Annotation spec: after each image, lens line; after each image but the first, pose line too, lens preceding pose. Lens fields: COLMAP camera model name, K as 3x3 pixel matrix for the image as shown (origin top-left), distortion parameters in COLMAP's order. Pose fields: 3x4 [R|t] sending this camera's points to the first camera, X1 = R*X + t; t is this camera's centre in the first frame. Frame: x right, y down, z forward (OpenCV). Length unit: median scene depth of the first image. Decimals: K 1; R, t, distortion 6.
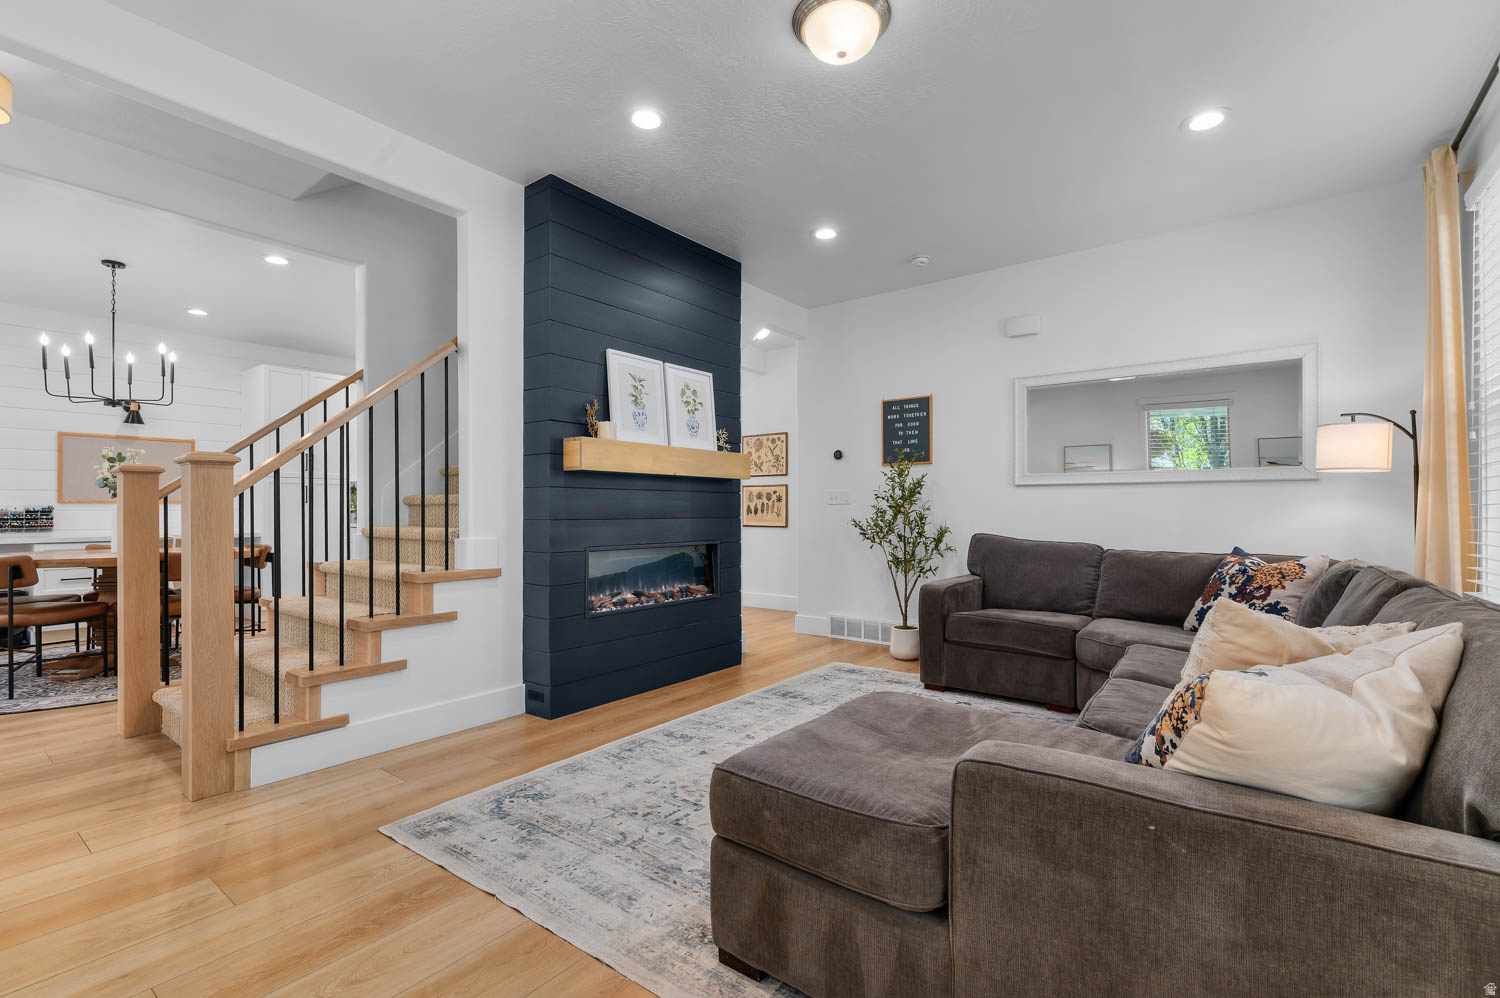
lens RADIAL K [[664.2, 0, 756.0], [0, 664.2, 508.6], [0, 0, 1]] dist [0.003916, 0.000638]
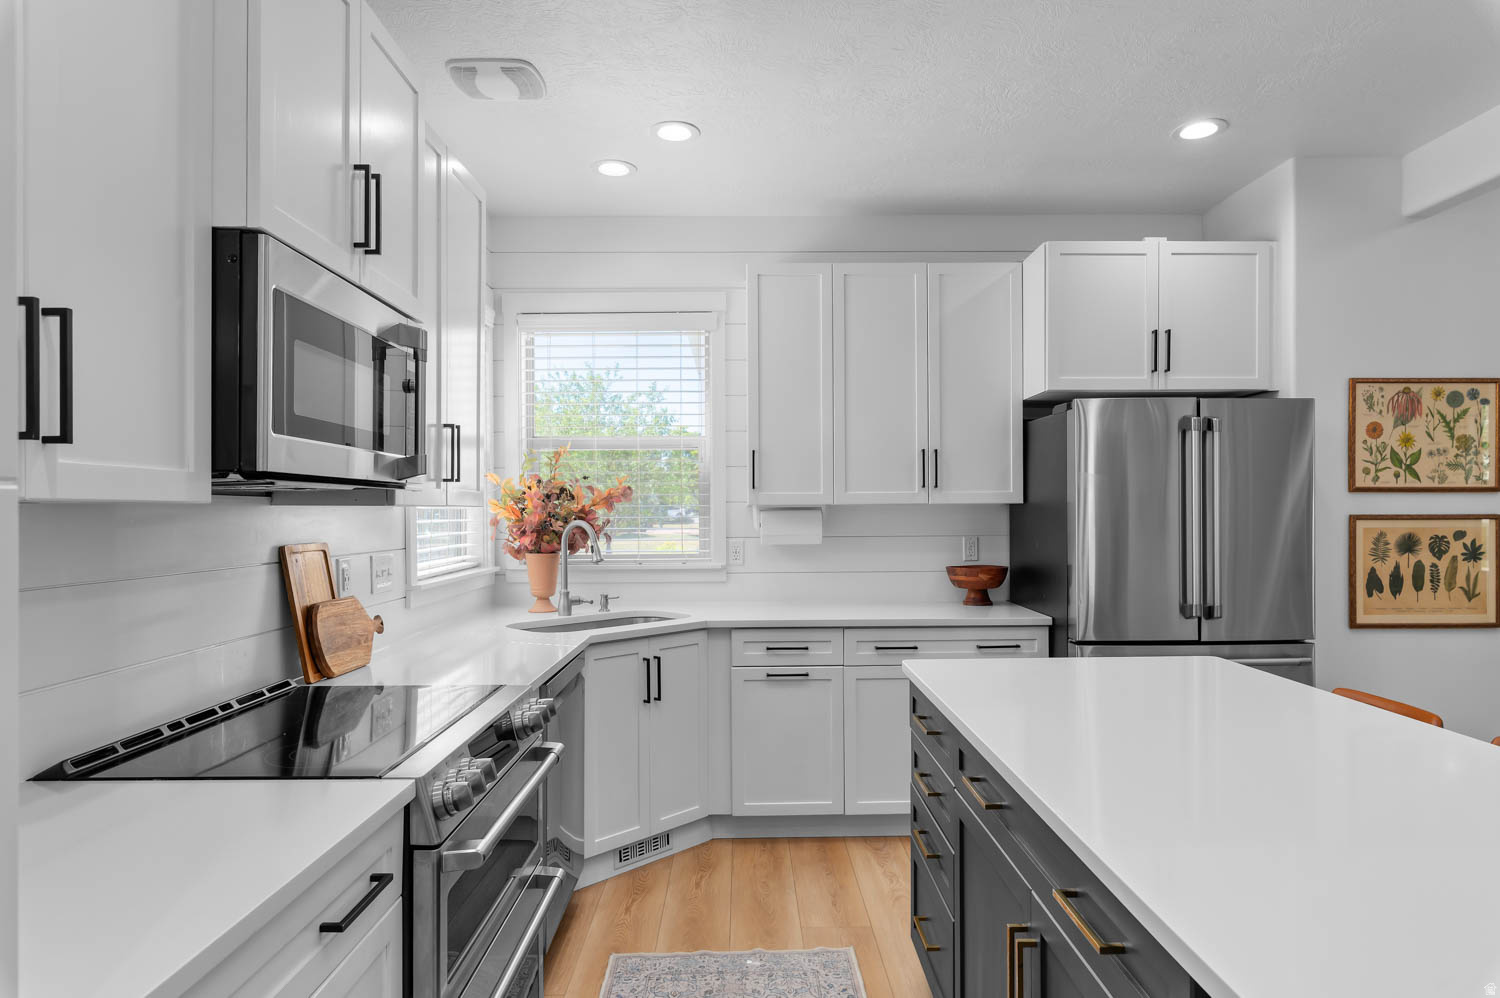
lens RADIAL K [[878.6, 0, 746.8], [0, 878.6, 512.7], [0, 0, 1]] dist [-0.002198, -0.001331]
pose [[0.787952, -0.002876, 0.615730, -1.003563], [0.001934, 0.999996, 0.002197, -0.065990], [-0.615734, -0.000541, 0.787954, 1.440894]]
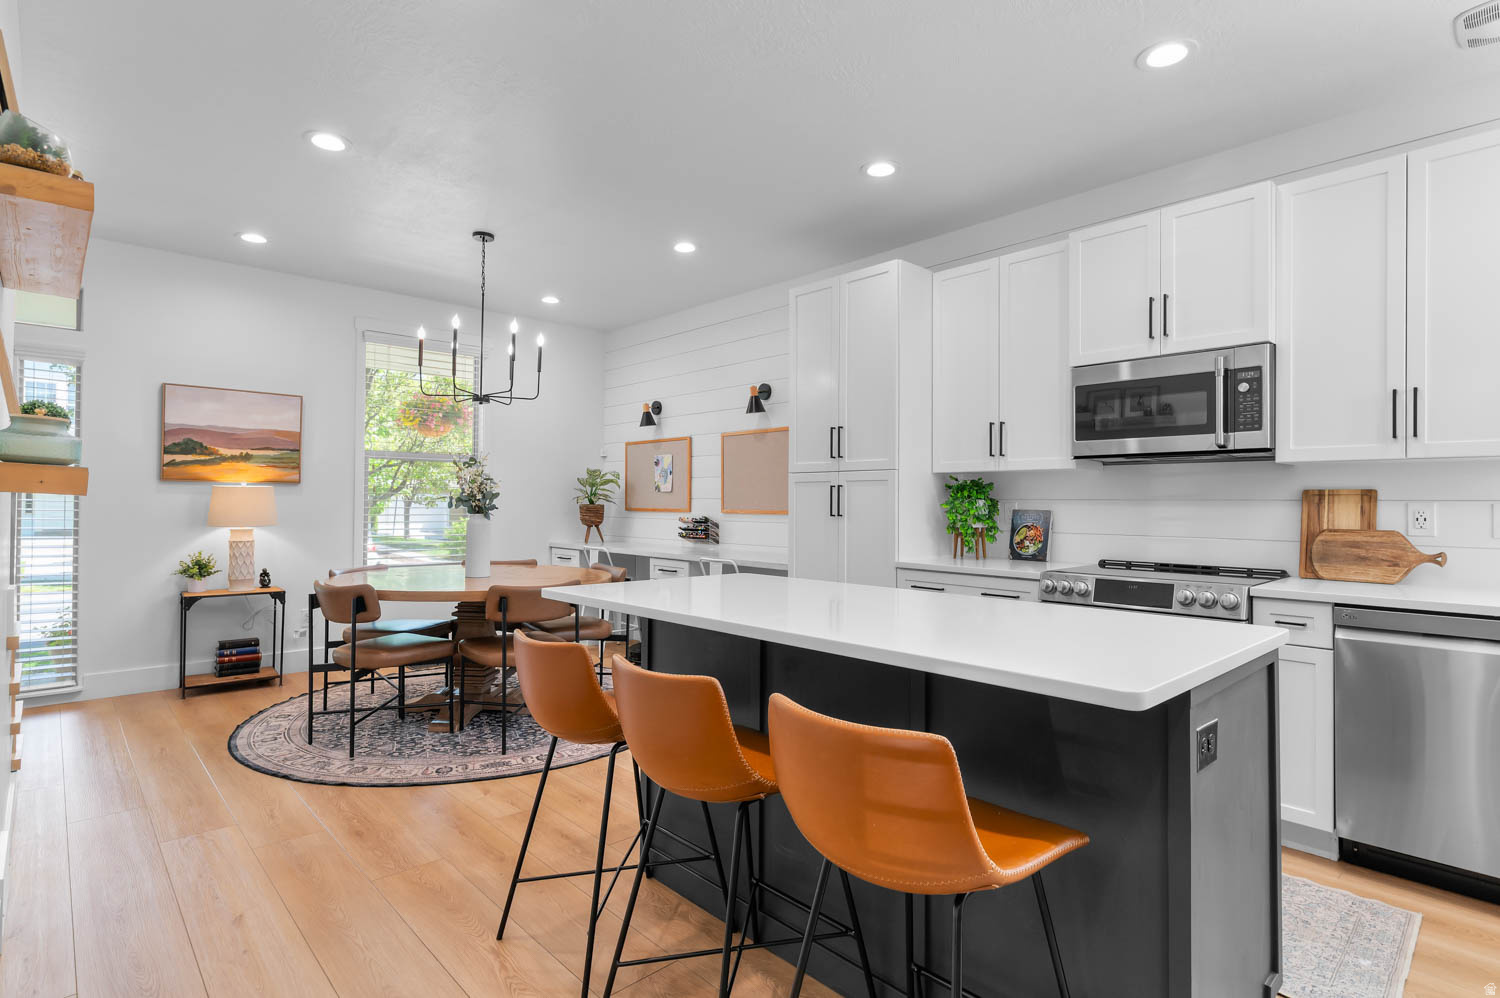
lens RADIAL K [[754.4, 0, 751.5], [0, 754.4, 496.9], [0, 0, 1]] dist [0.000915, -0.000311]
pose [[-0.169914, -0.003533, -0.985452, -0.086059], [-0.000969, 0.999994, -0.003418, -0.035266], [0.985458, 0.000374, -0.169917, 1.631842]]
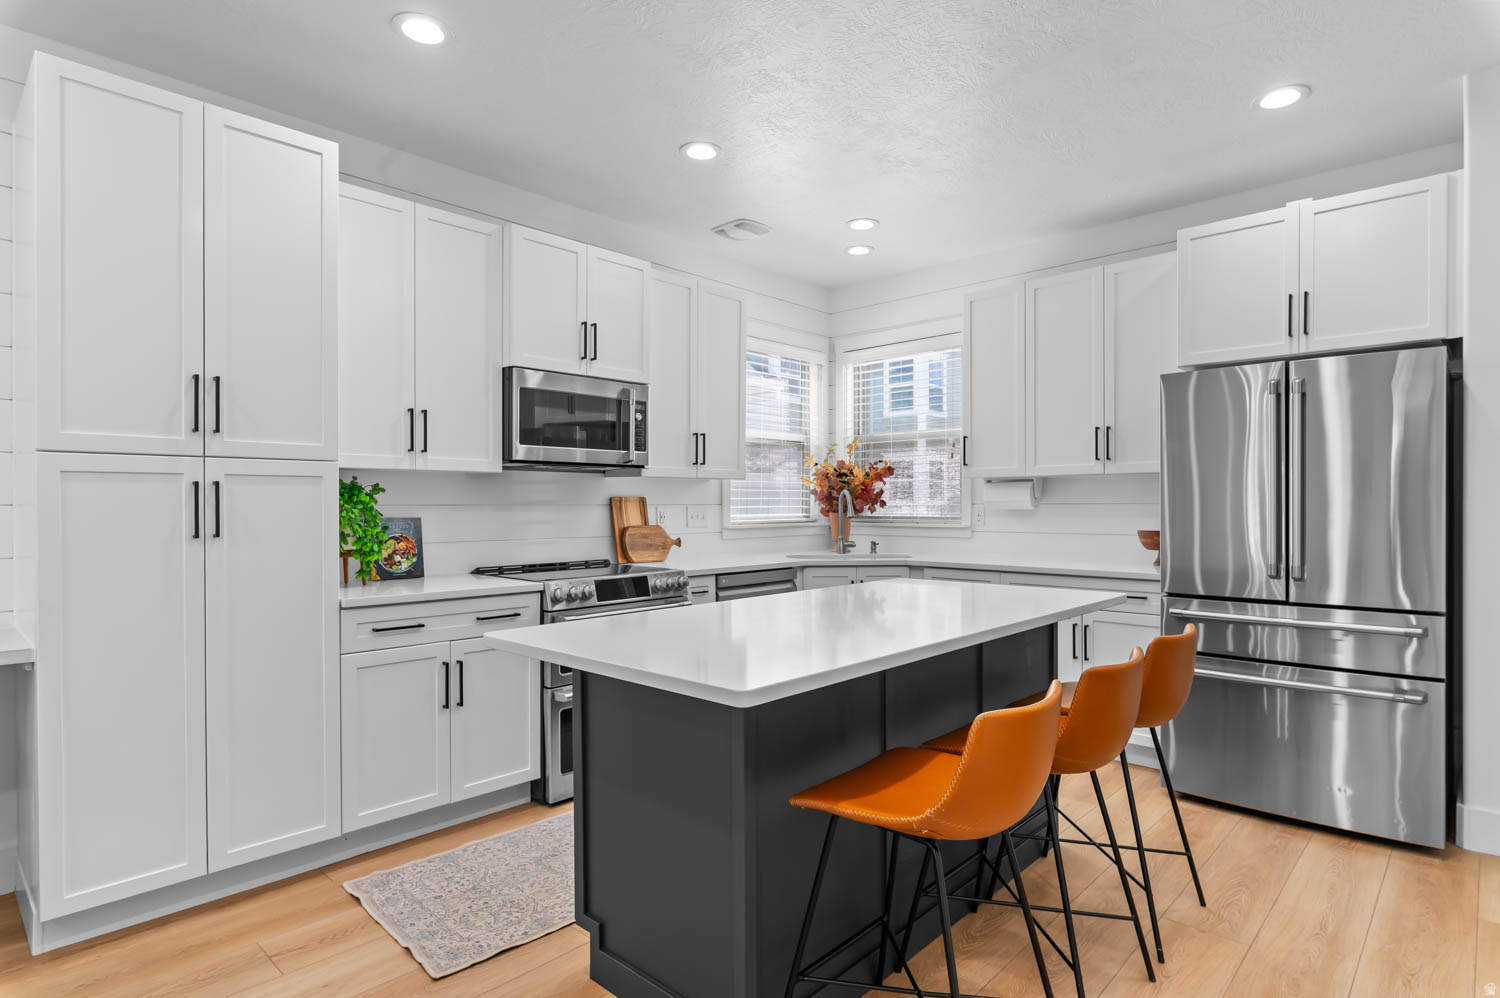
lens RADIAL K [[792.4, 0, 753.6], [0, 792.4, 502.5], [0, 0, 1]] dist [0.001000, -0.000283]
pose [[0.994509, 0.000699, -0.104648, -0.613493], [-0.000563, 0.999999, 0.001329, -0.039523], [0.104649, -0.001263, 0.994508, 1.053795]]
